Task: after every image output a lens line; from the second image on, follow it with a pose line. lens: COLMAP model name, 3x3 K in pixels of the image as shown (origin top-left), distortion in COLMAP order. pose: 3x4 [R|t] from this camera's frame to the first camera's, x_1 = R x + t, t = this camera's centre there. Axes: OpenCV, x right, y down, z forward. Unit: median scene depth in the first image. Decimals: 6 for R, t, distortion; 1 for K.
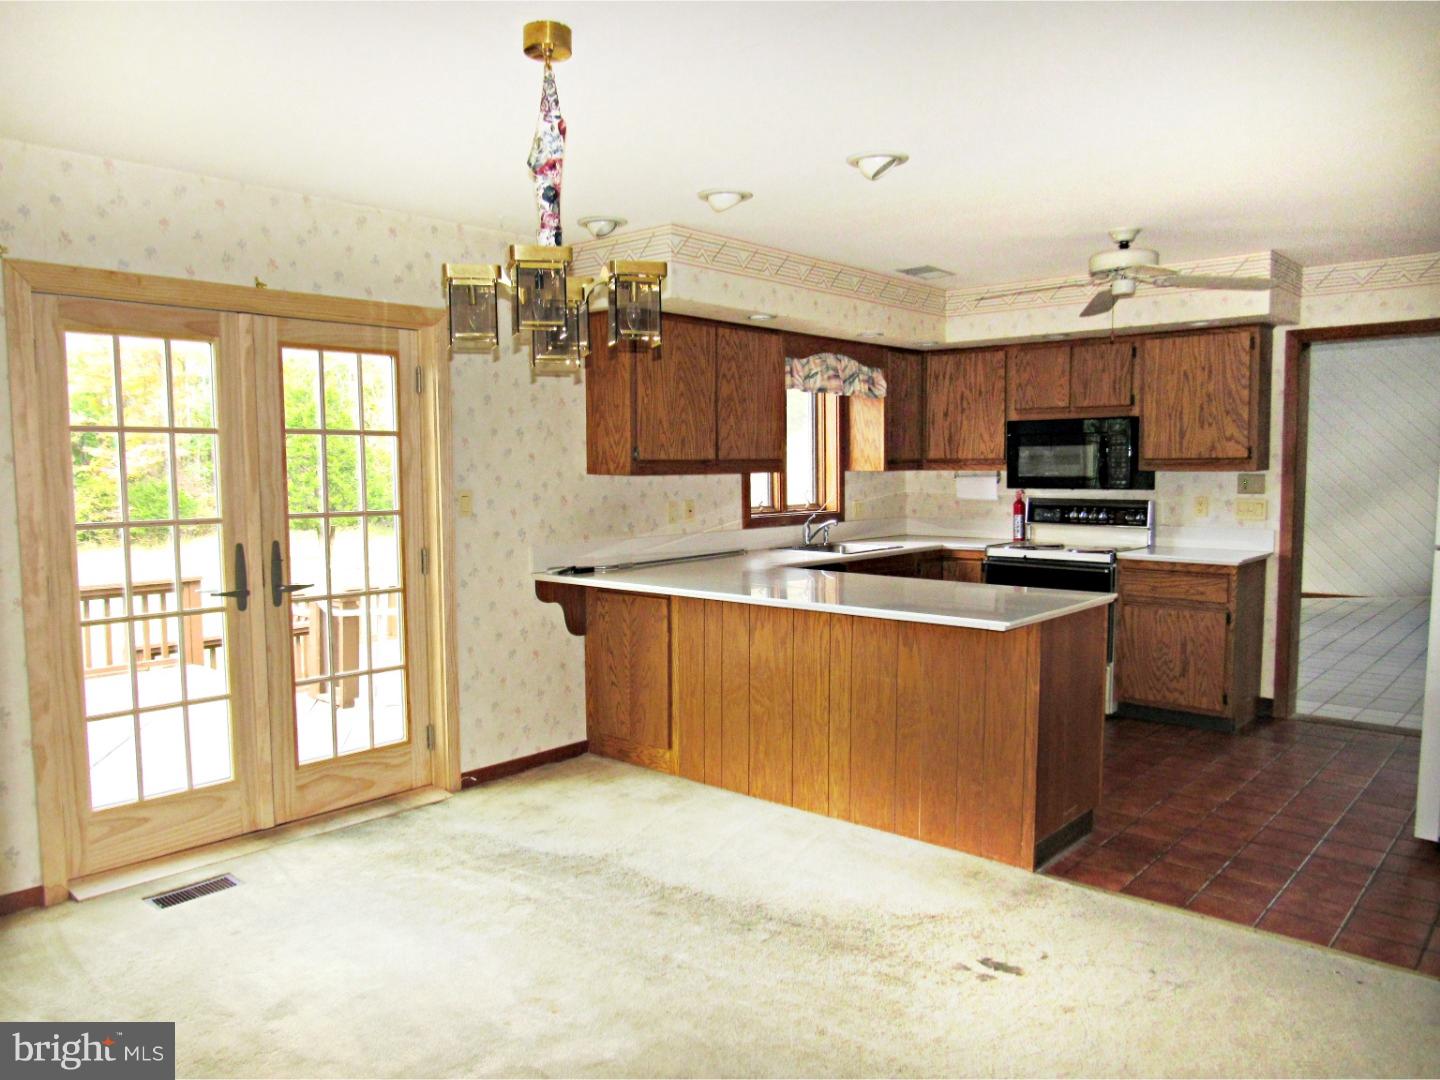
lens RADIAL K [[1023.4, 0, 721.2], [0, 1023.4, 542.4], [0, 0, 1]] dist [-0.036591, 0.013068]
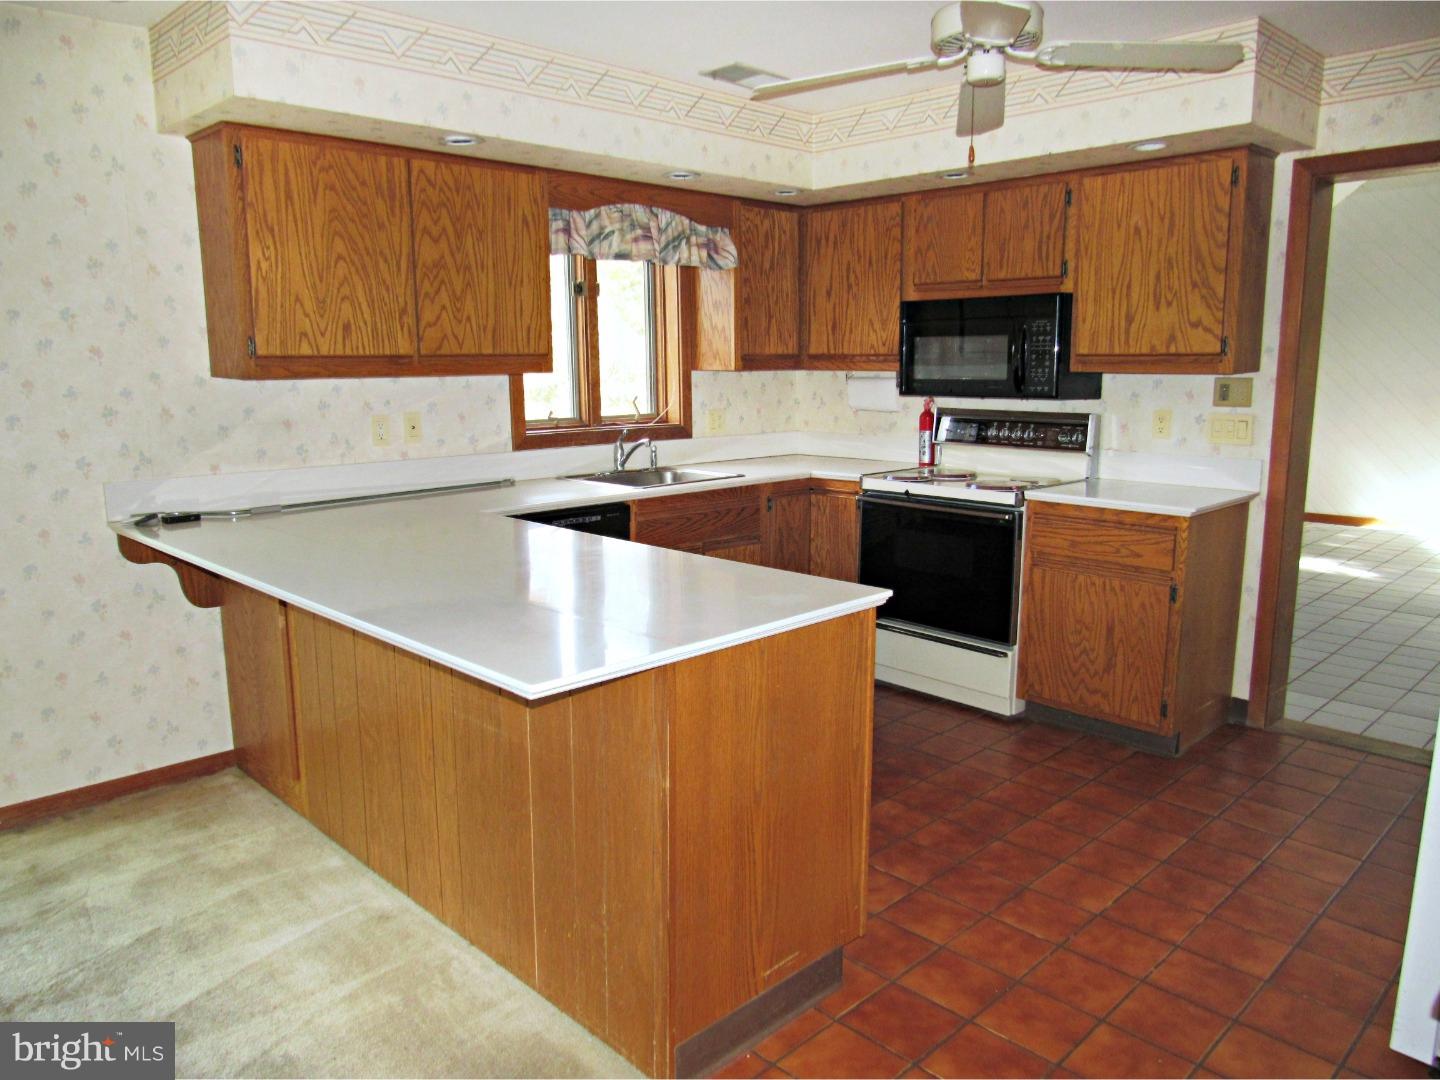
lens RADIAL K [[1023.4, 0, 716.2], [0, 1023.4, 538.9], [0, 0, 1]] dist [-0.036591, 0.013068]
pose [[0.997560, 0.014044, -0.068380, 0.229461], [-0.007354, 0.995245, 0.097127, -0.023749], [0.069419, -0.096387, 0.992920, 0.294699]]
